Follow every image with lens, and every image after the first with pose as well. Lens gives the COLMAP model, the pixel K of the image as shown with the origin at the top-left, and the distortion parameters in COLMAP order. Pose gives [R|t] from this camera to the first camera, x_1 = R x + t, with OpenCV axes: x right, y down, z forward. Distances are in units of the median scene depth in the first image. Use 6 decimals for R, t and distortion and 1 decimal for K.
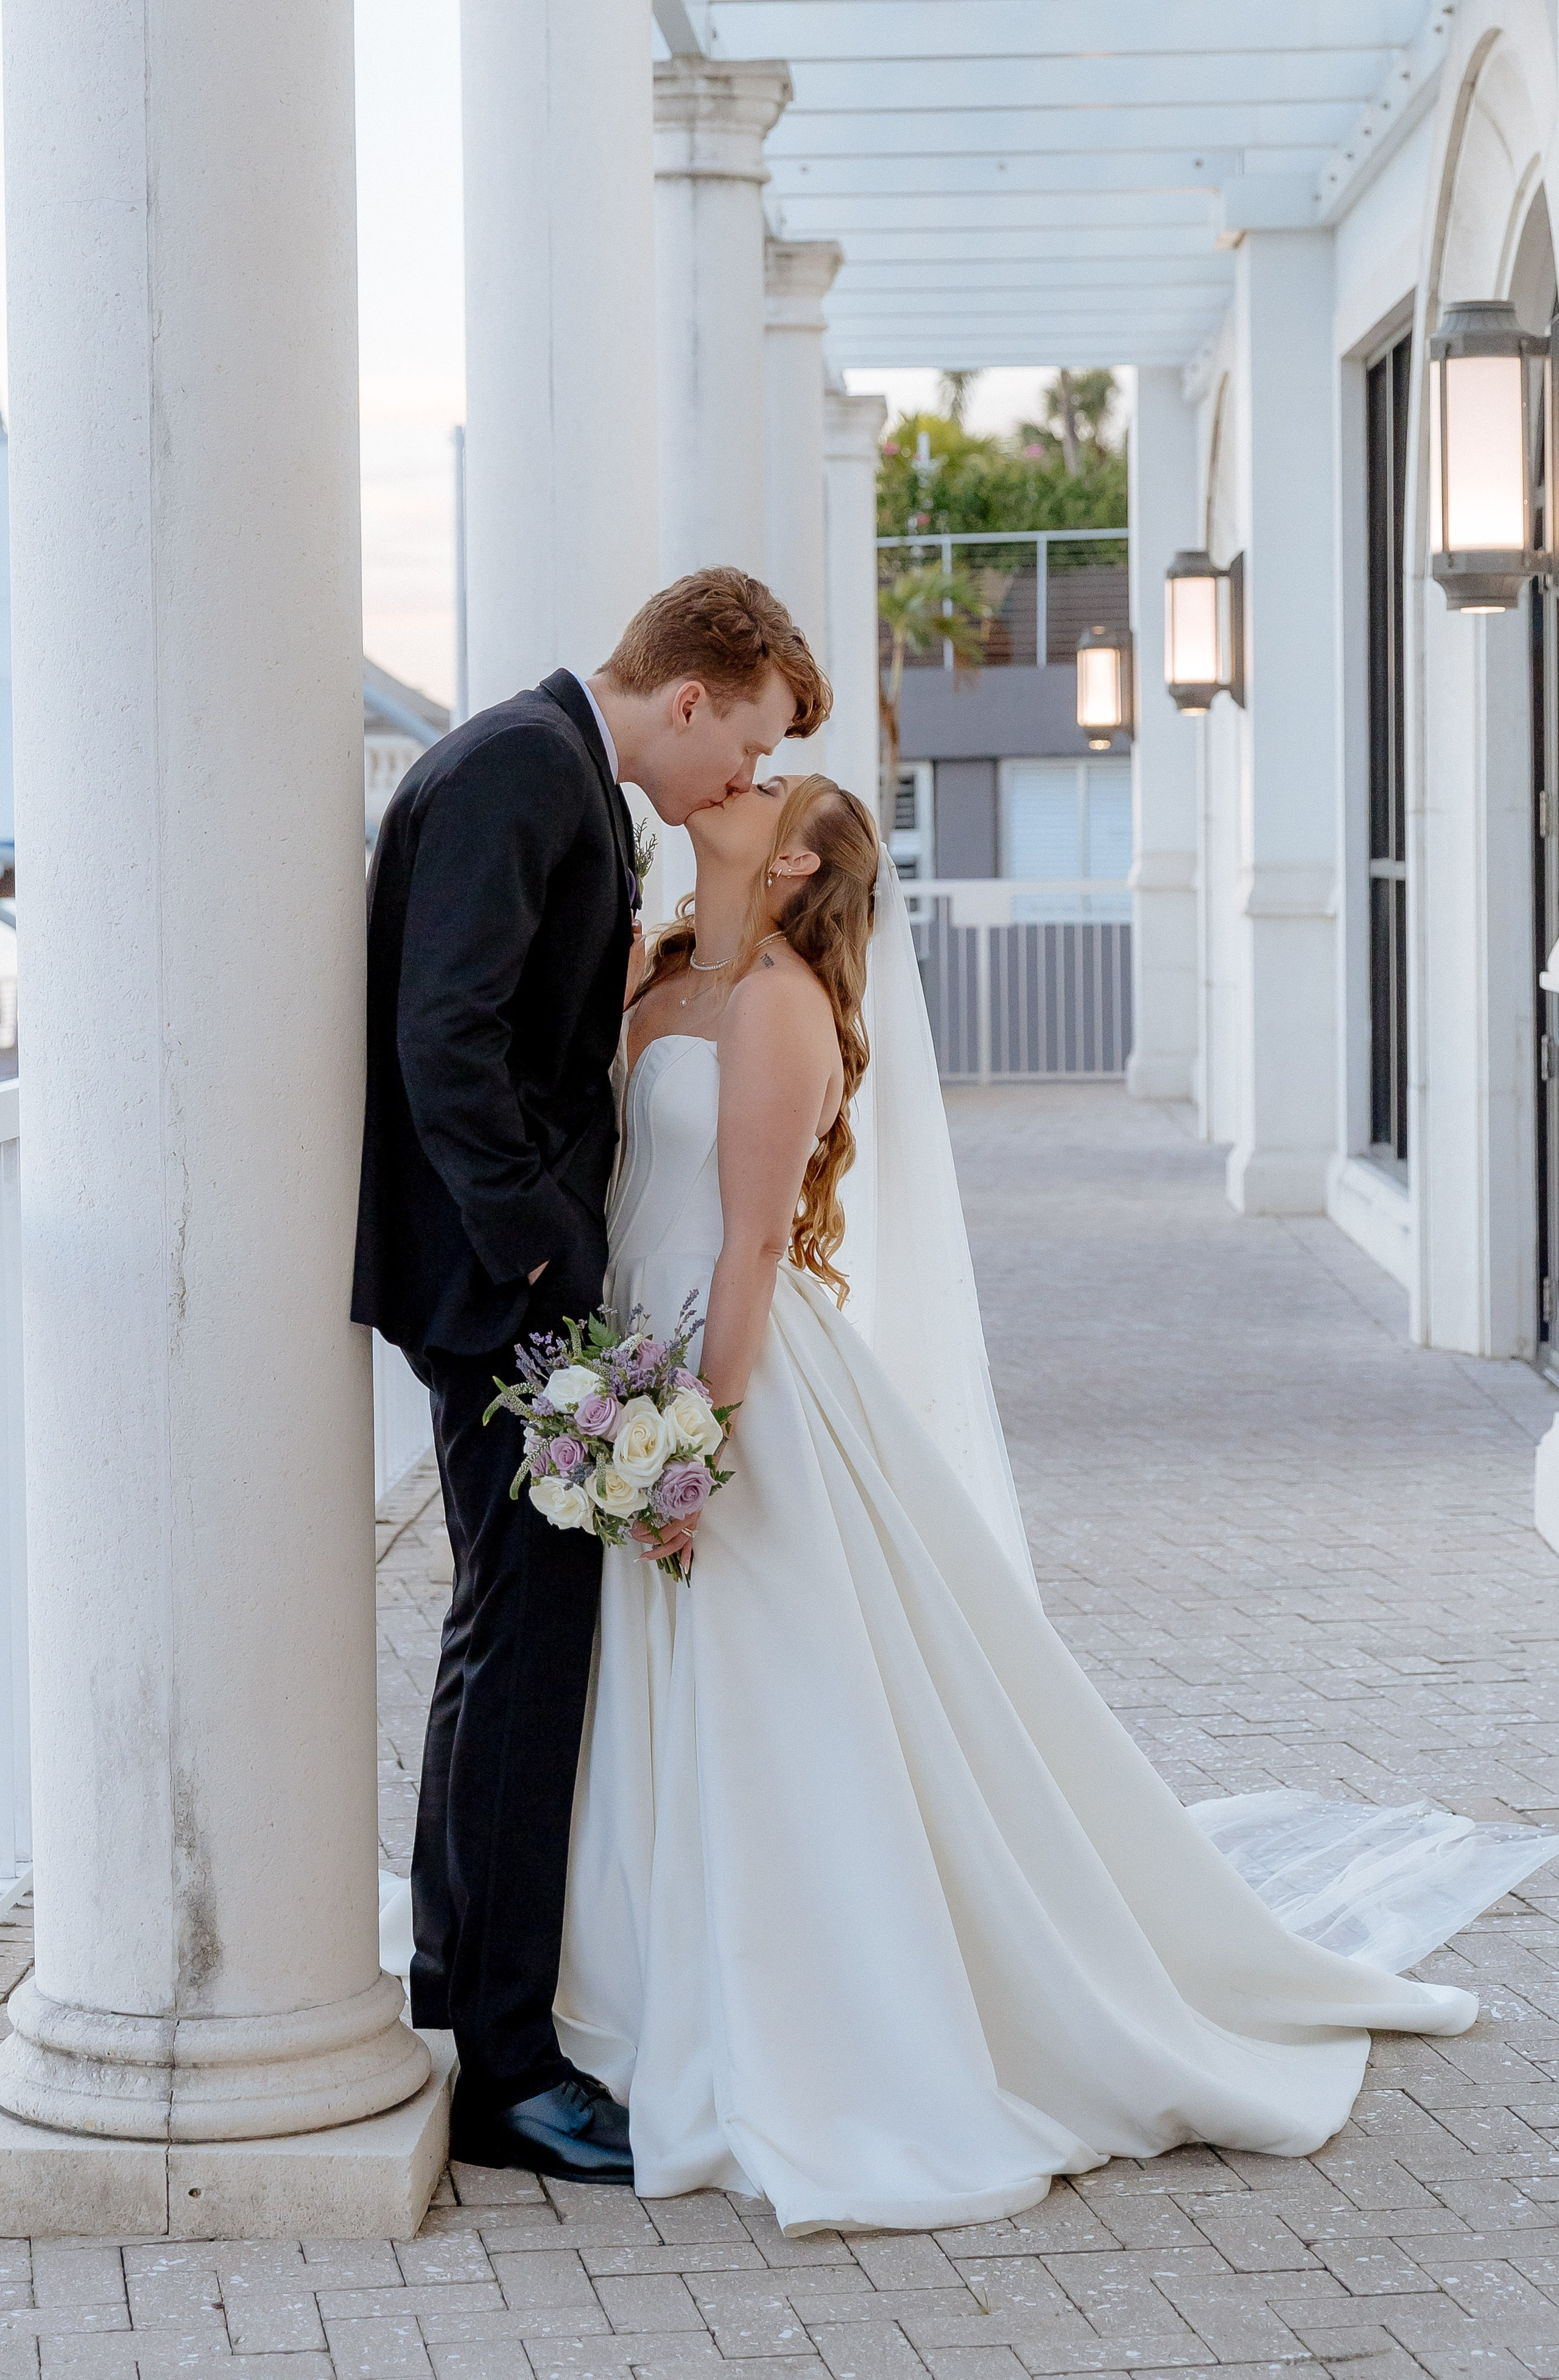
lens RADIAL K [[4989.6, 0, 514.1], [0, 4989.6, 1029.7], [0, 0, 1]] dist [0.007309, -0.076699]
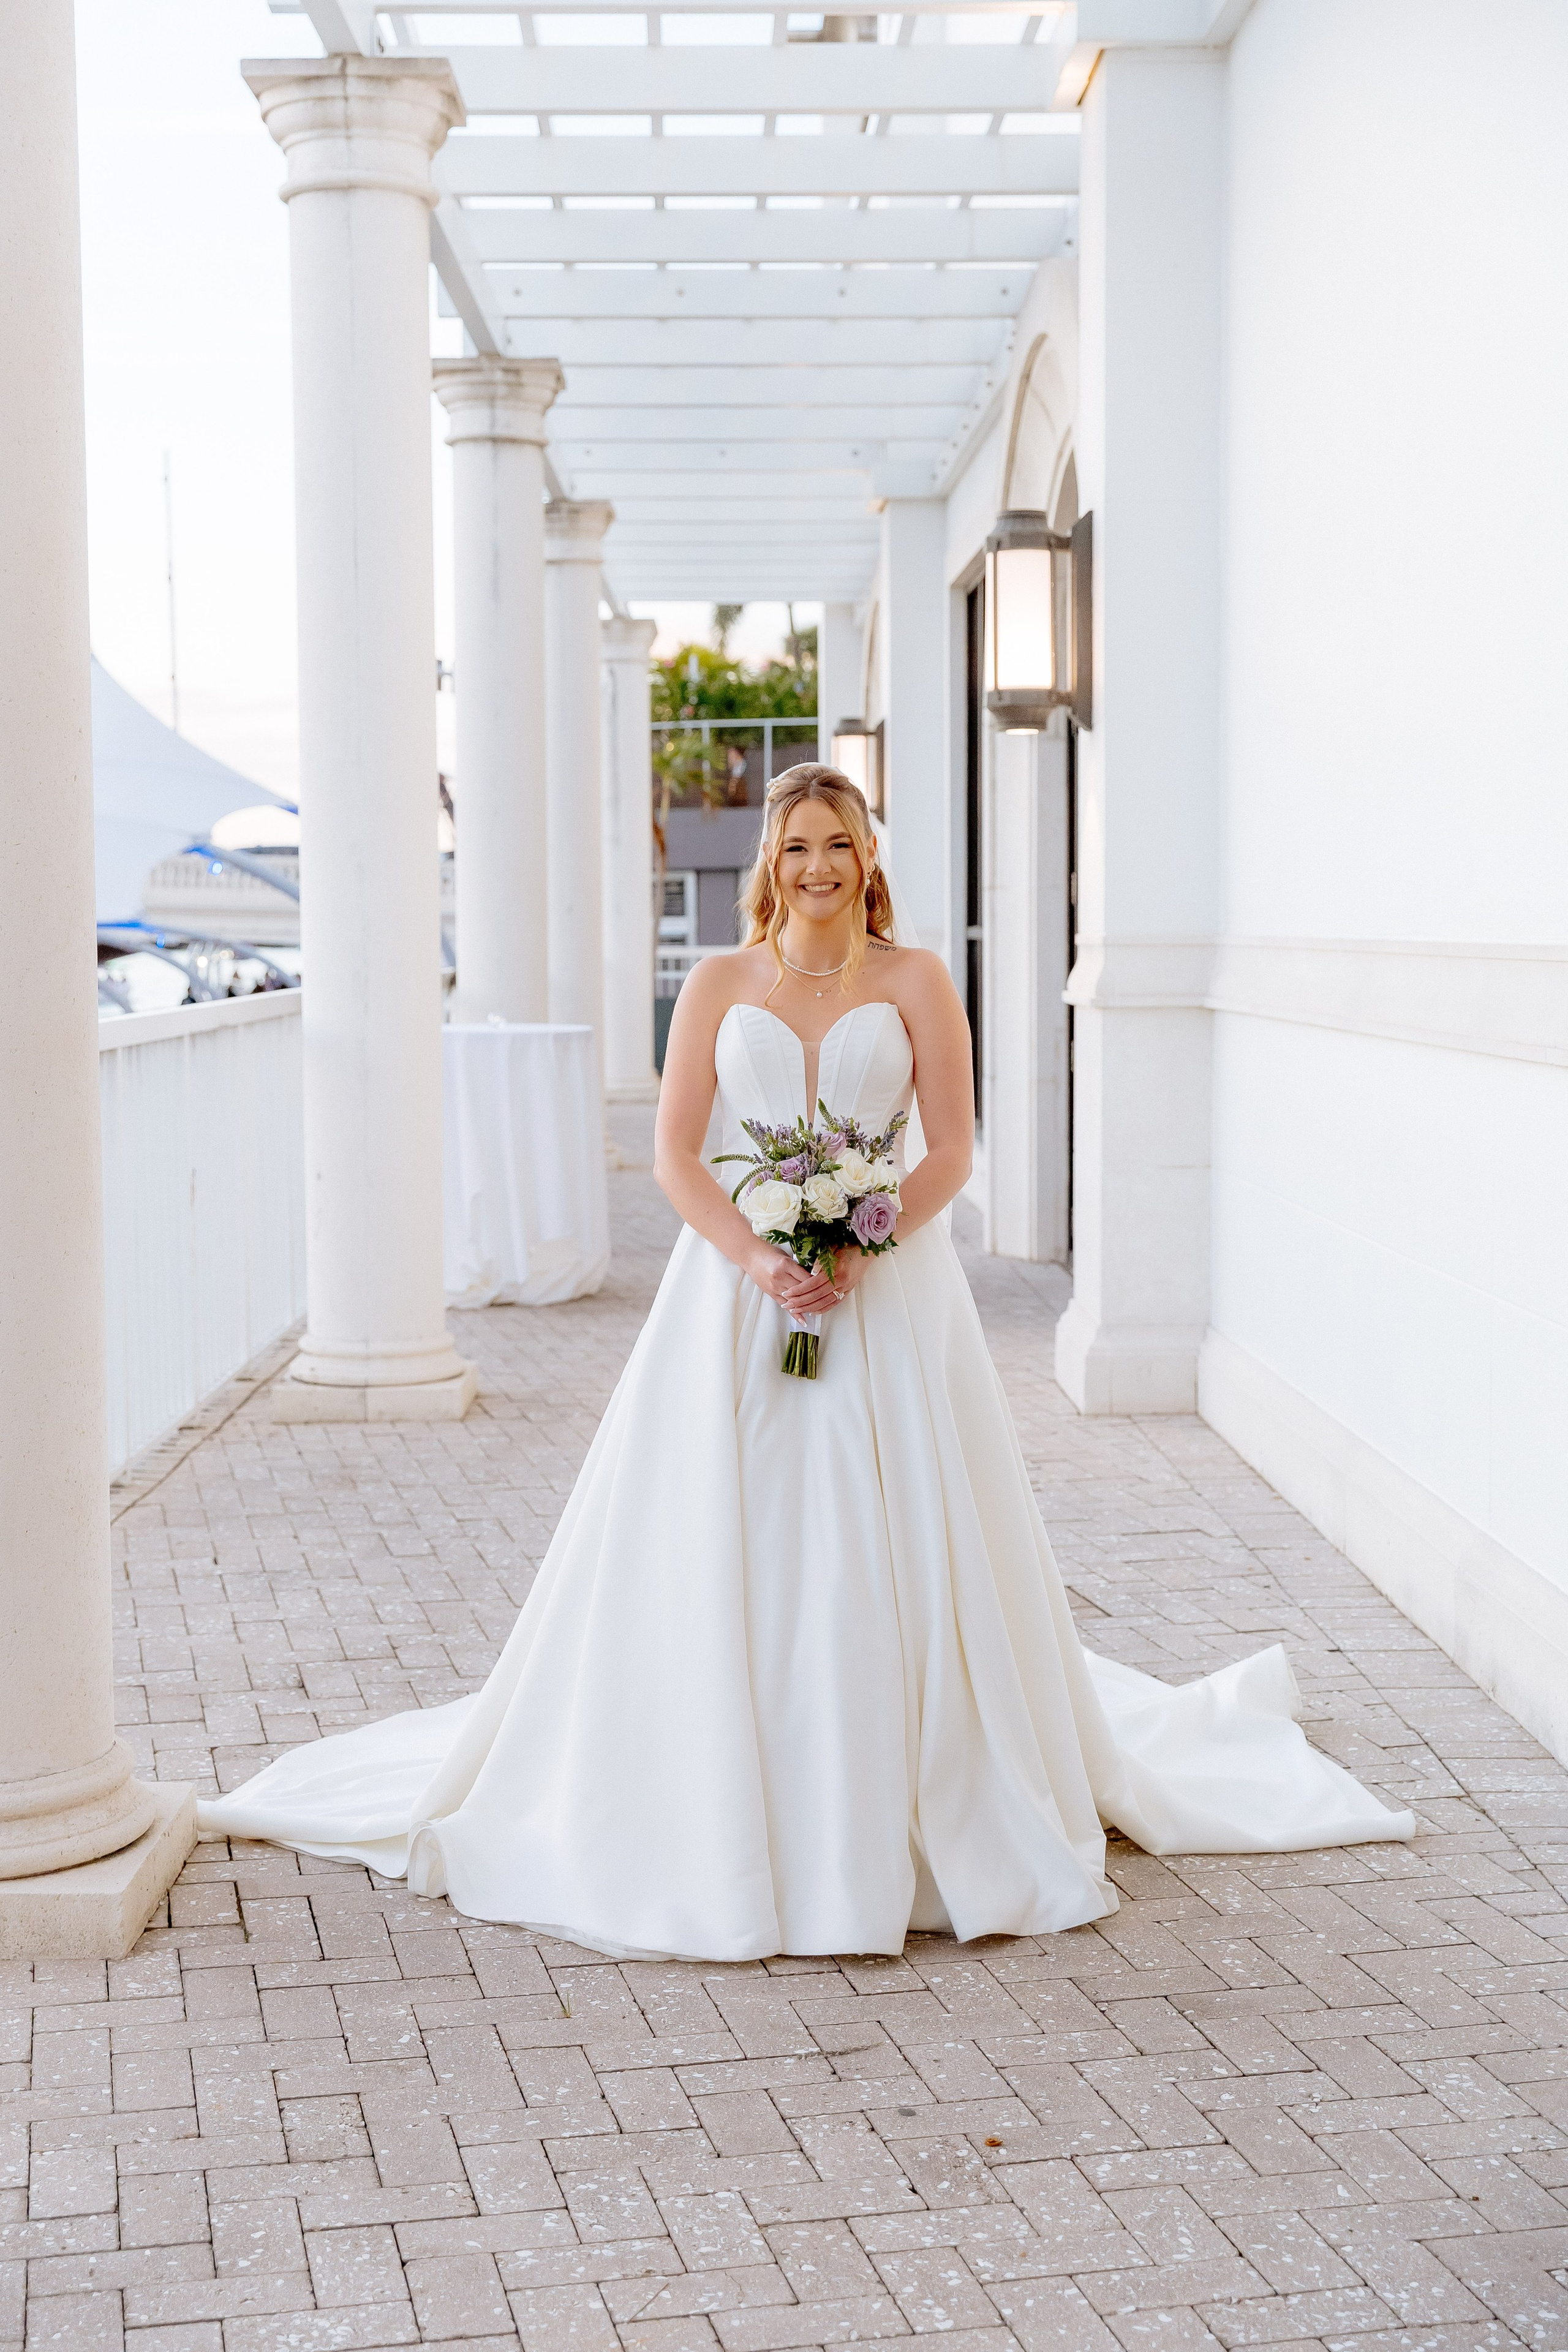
lens RADIAL K [[3099.8, 0, 729.9], [0, 3099.8, 1216.9], [0, 0, 1]] dist [-0.016353, -0.000366]
pose [[0.996711, -0.000982, 0.081027, 0.034299], [-0.003093, 0.998737, 0.050151, 0.007714], [-0.080974, -0.050237, 0.995449, 0.108499]]
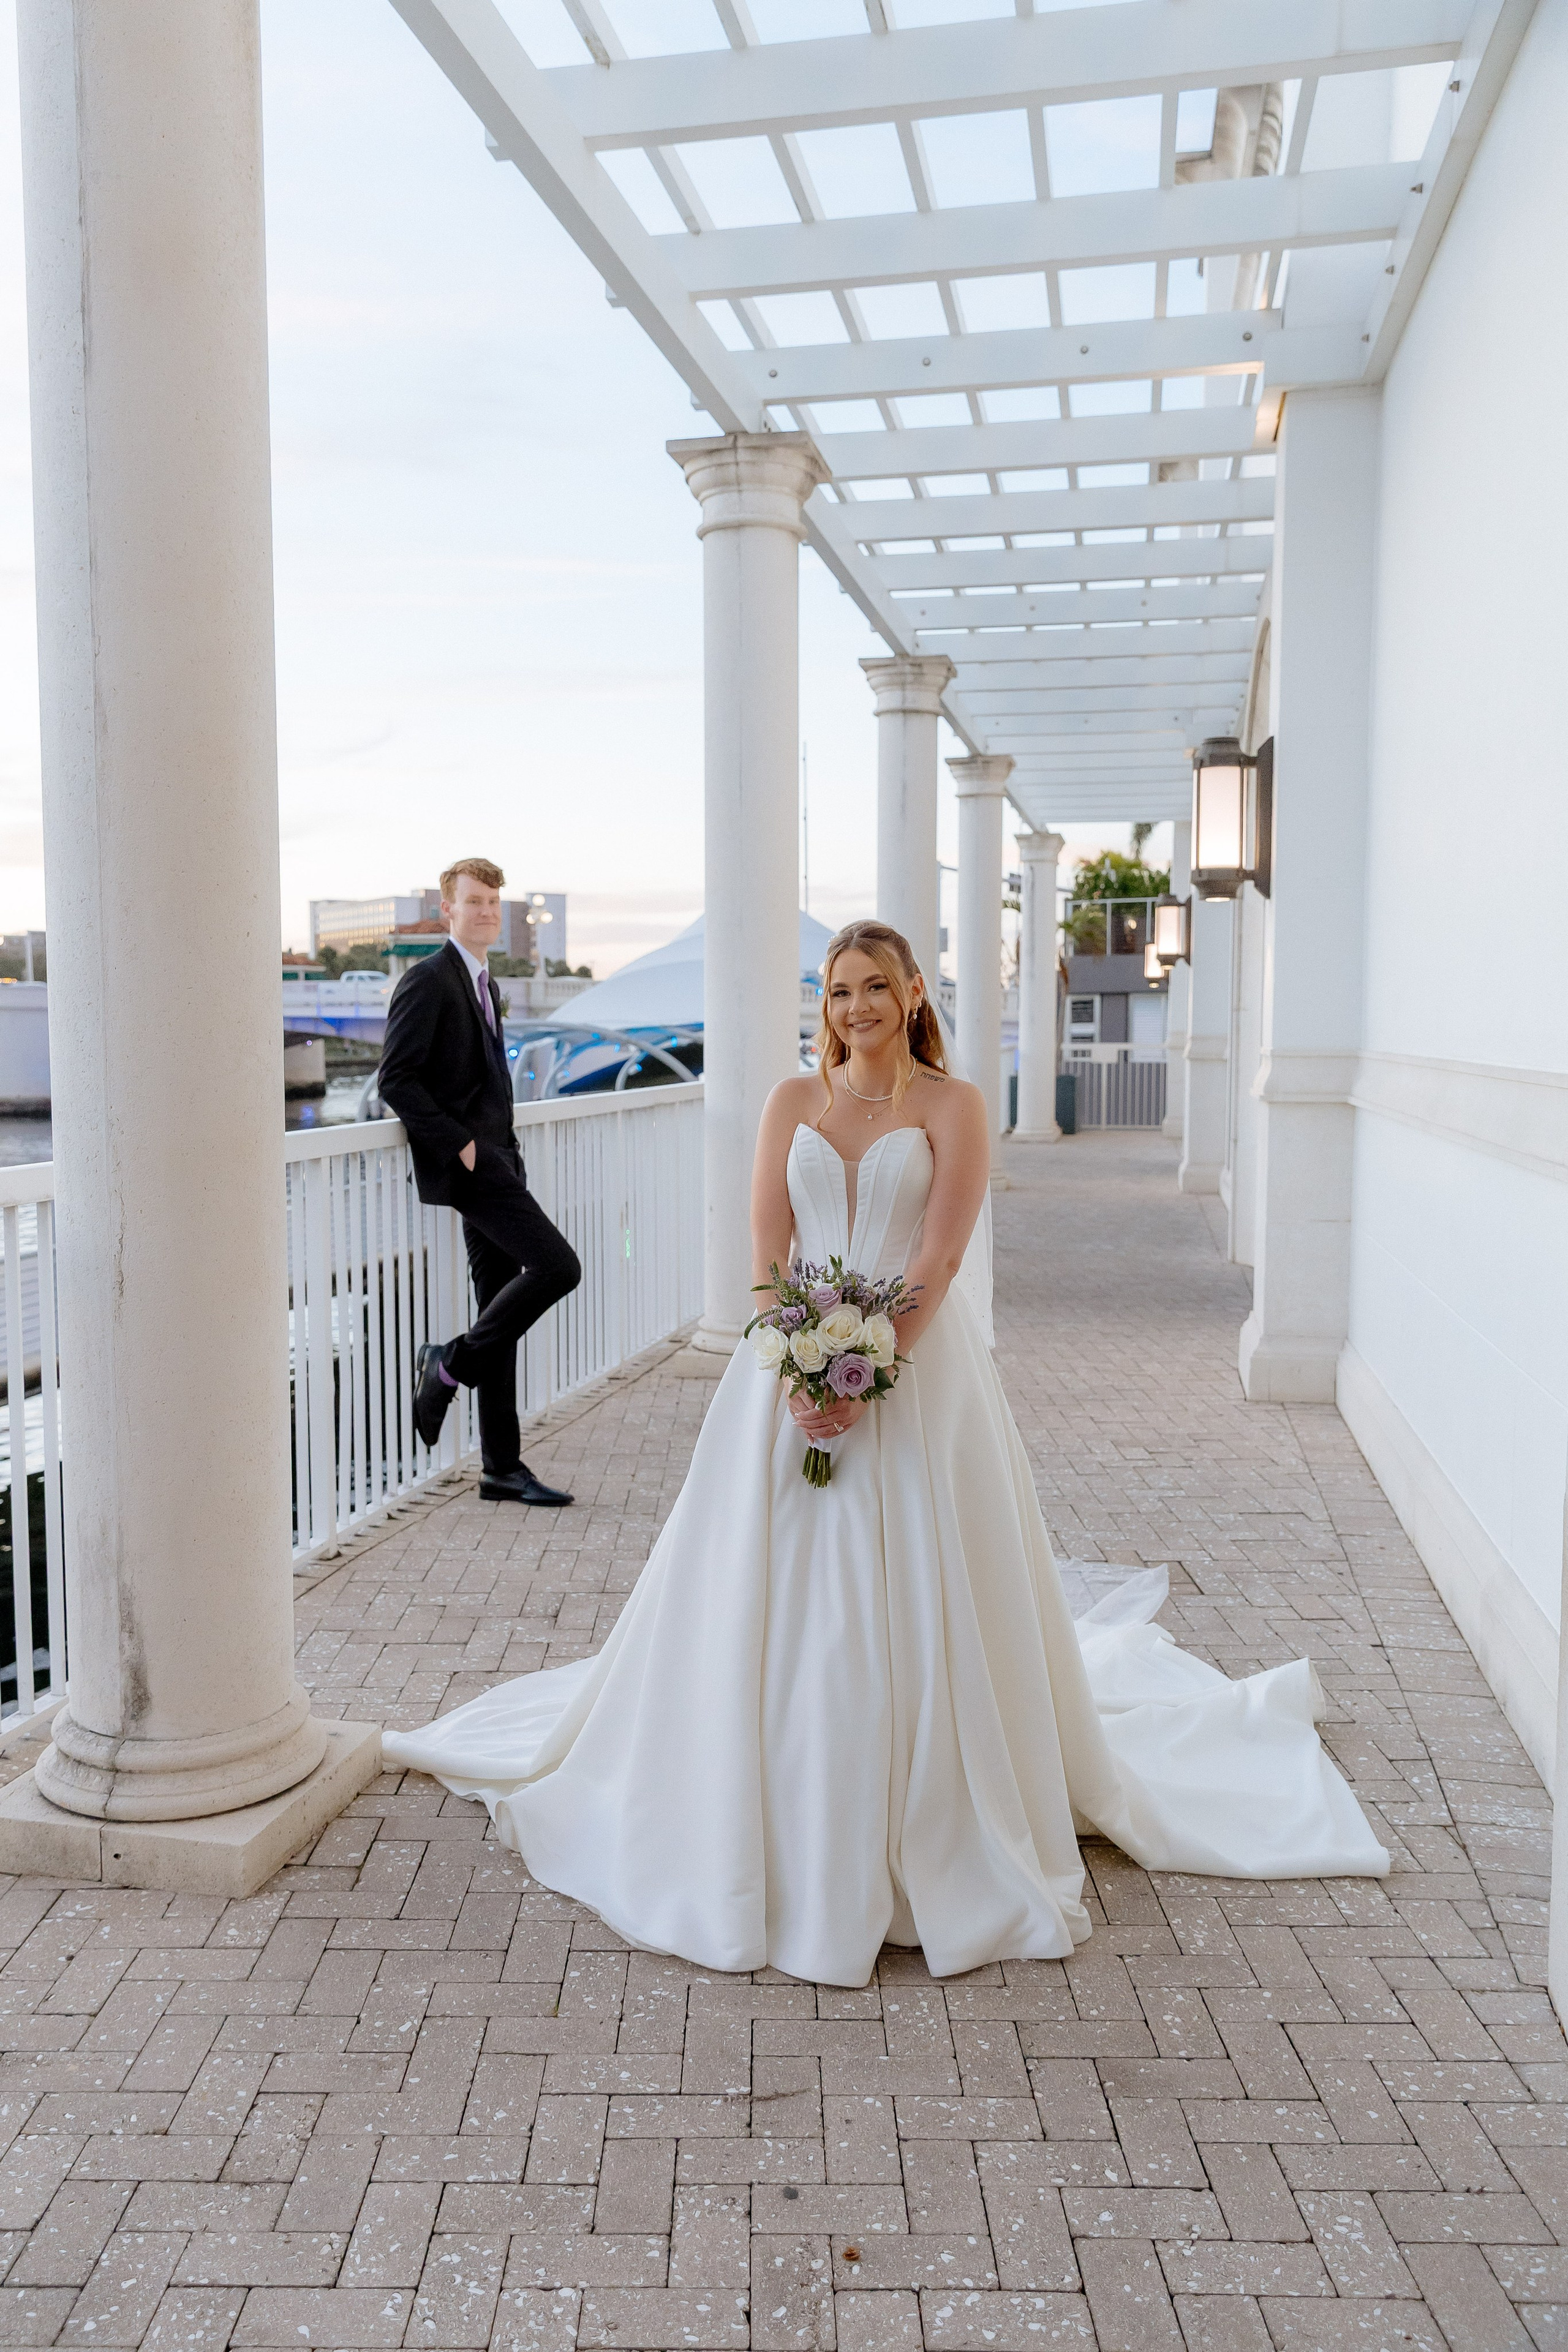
lens RADIAL K [[1782.7, 0, 784.0], [0, 1782.7, 1176.0], [0, 0, 1]] dist [0.004993, -0.001834]
pose [[0.989801, 0.025103, -0.140230, 0.107306], [-0.018923, 0.998797, 0.045237, -0.004332], [0.141197, -0.042122, 0.989085, 0.242153]]
